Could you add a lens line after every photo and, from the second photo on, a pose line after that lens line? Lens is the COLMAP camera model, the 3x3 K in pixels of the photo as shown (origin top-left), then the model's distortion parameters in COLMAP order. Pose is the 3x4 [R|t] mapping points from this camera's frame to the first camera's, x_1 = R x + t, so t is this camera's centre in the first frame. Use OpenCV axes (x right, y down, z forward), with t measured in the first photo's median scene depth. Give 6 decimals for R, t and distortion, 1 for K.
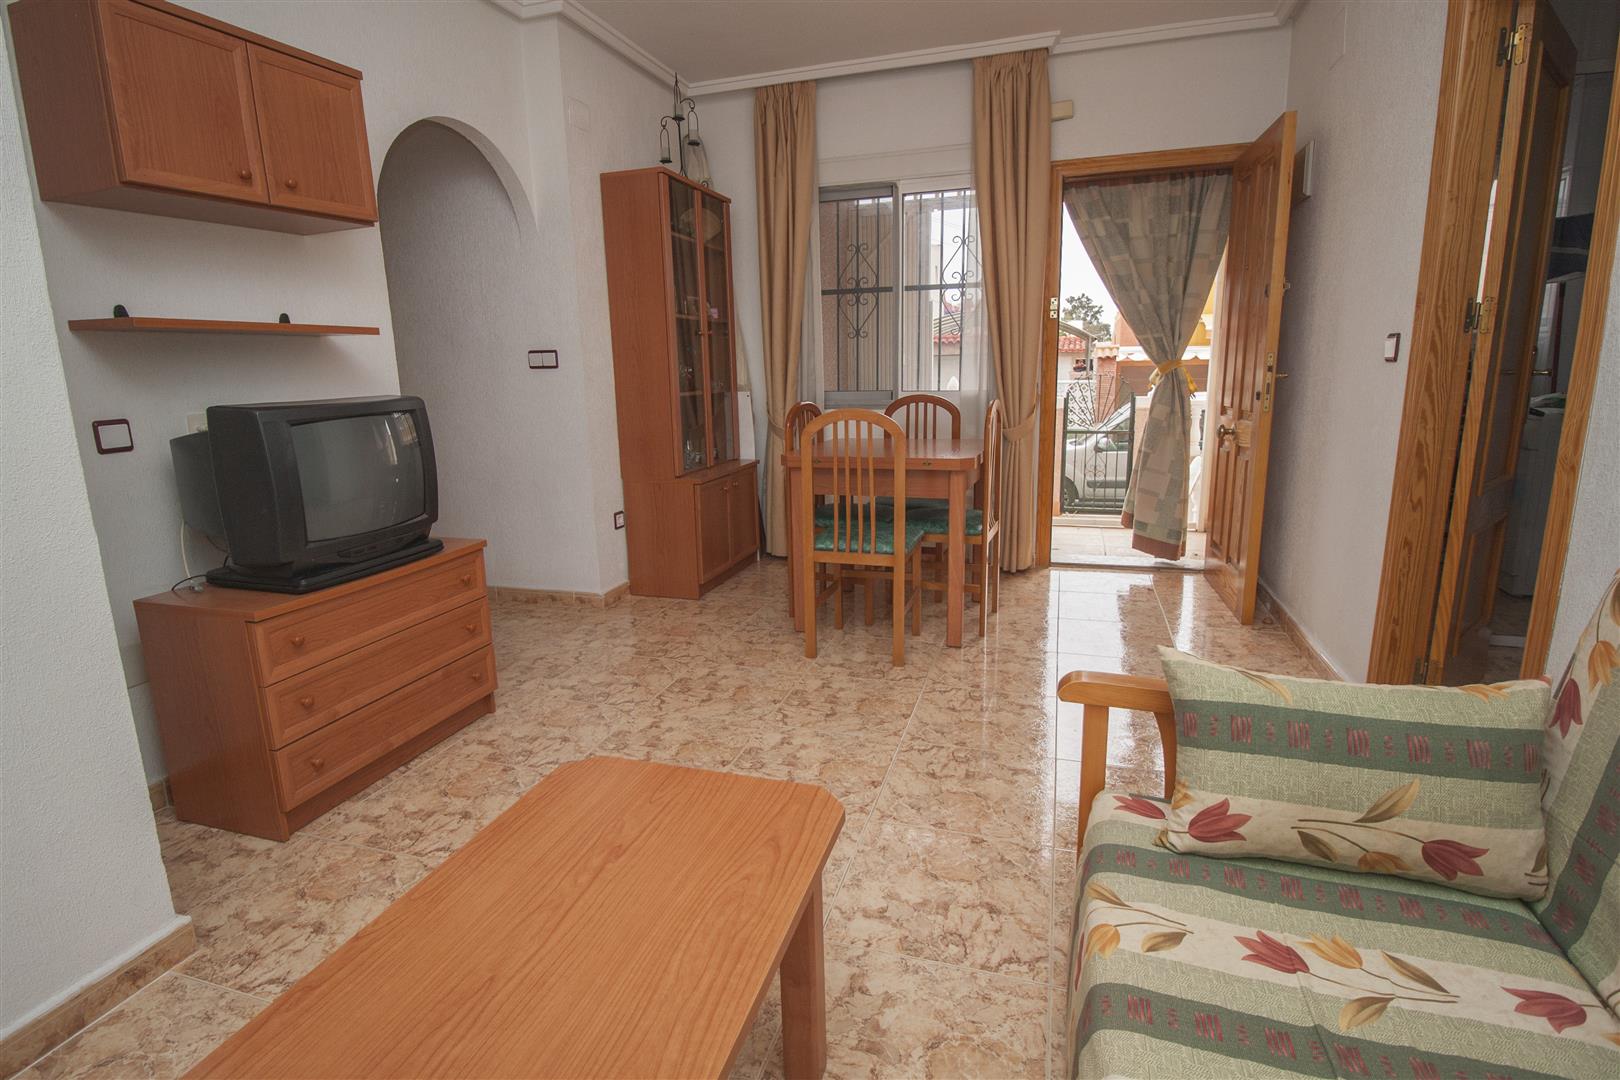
lens RADIAL K [[803.7, 0, 774.9], [0, 803.7, 538.6], [0, 0, 1]] dist [-0.016746, -0.000146]
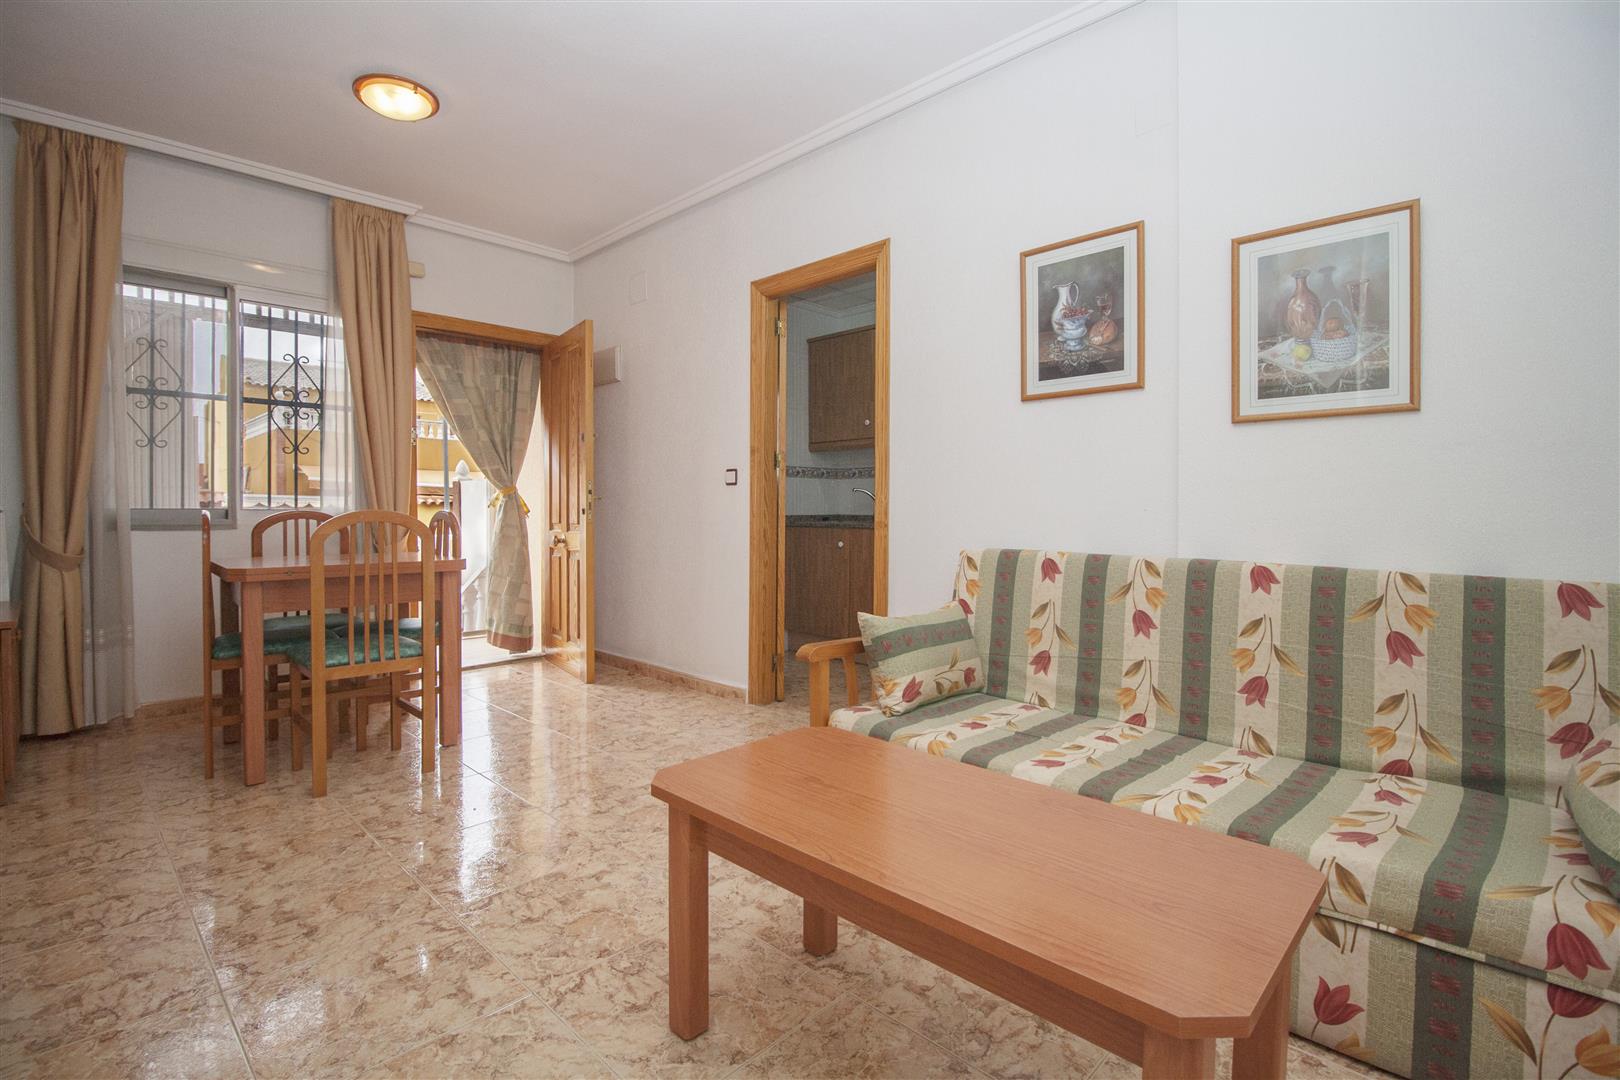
lens RADIAL K [[763.7, 0, 812.1], [0, 763.7, 517.8], [0, 0, 1]] dist [-0.001601, -0.000491]
pose [[0.433204, 0.017421, 0.901128, -0.508438], [0.179954, 0.978010, -0.105418, 0.041370], [-0.883148, 0.207829, 0.420543, 0.146338]]
